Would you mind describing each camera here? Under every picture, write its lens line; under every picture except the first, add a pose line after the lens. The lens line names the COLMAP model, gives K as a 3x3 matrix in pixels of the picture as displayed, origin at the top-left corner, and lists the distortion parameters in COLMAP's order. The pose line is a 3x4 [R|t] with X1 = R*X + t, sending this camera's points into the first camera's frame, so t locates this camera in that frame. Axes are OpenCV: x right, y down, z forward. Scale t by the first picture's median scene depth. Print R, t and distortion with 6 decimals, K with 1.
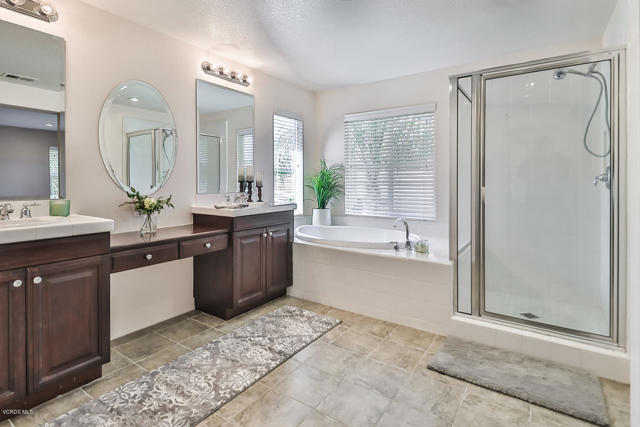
lens RADIAL K [[342.5, 0, 313.1], [0, 342.5, 182.2], [0, 0, 1]] dist [-0.010892, -0.000505]
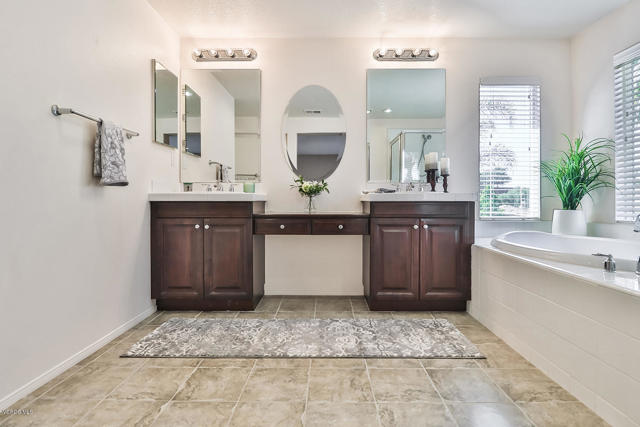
lens RADIAL K [[342.5, 0, 325.5], [0, 342.5, 208.7], [0, 0, 1]] dist [-0.010892, -0.000505]
pose [[0.529864, 0.011847, -0.848000, 0.493155], [-0.012839, 0.999900, 0.005946, 0.114484], [0.847986, 0.007737, 0.529963, 0.381862]]
